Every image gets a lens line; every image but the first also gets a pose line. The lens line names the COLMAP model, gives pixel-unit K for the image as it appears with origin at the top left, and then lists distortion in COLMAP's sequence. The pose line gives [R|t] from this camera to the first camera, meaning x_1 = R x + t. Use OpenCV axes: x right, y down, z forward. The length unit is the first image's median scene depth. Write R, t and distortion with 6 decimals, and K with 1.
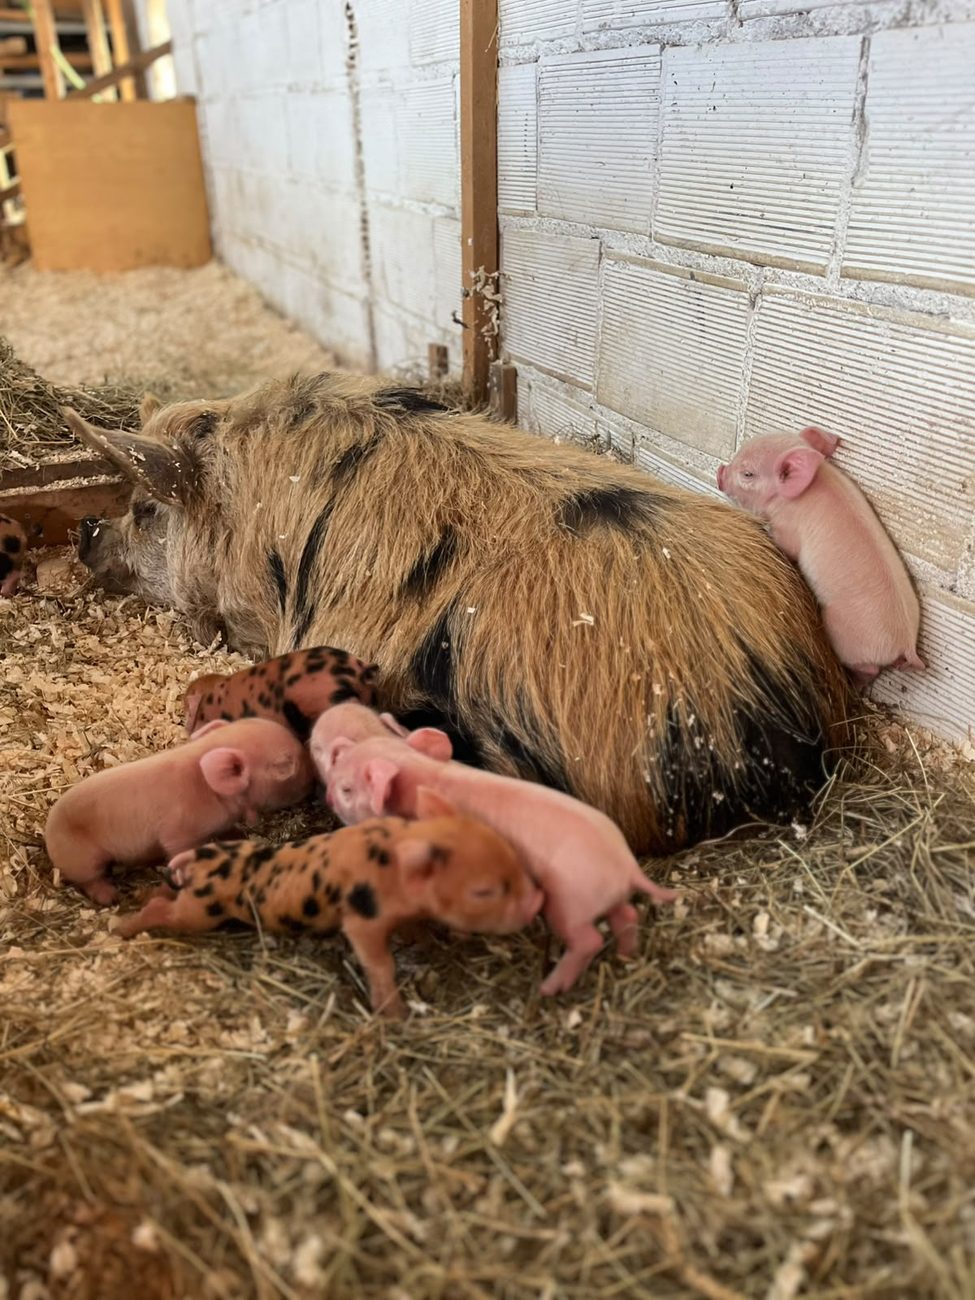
lens RADIAL K [[950.3, 0, 487.5], [0, 950.3, 650.0], [0, 0, 1]] dist [0.074073, -0.151353]
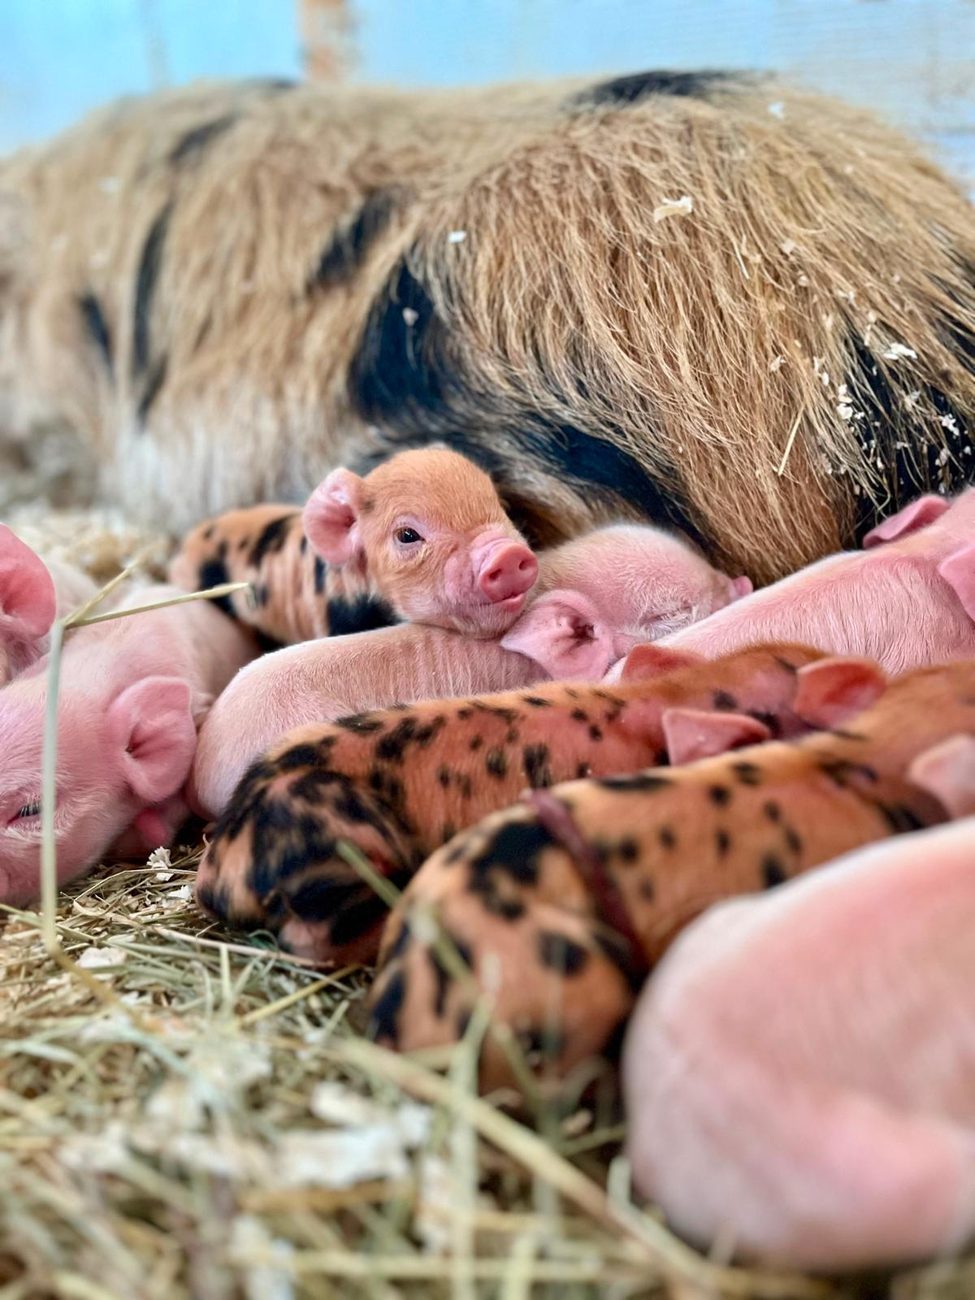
lens RADIAL K [[950.3, 0, 487.5], [0, 950.3, 650.0], [0, 0, 1]] dist [0.074073, -0.151353]
pose [[0.983482, -0.119638, 0.135833, -0.103801], [0.112968, 0.992029, 0.055827, 0.170005], [-0.141429, -0.039560, 0.989158, 0.426808]]
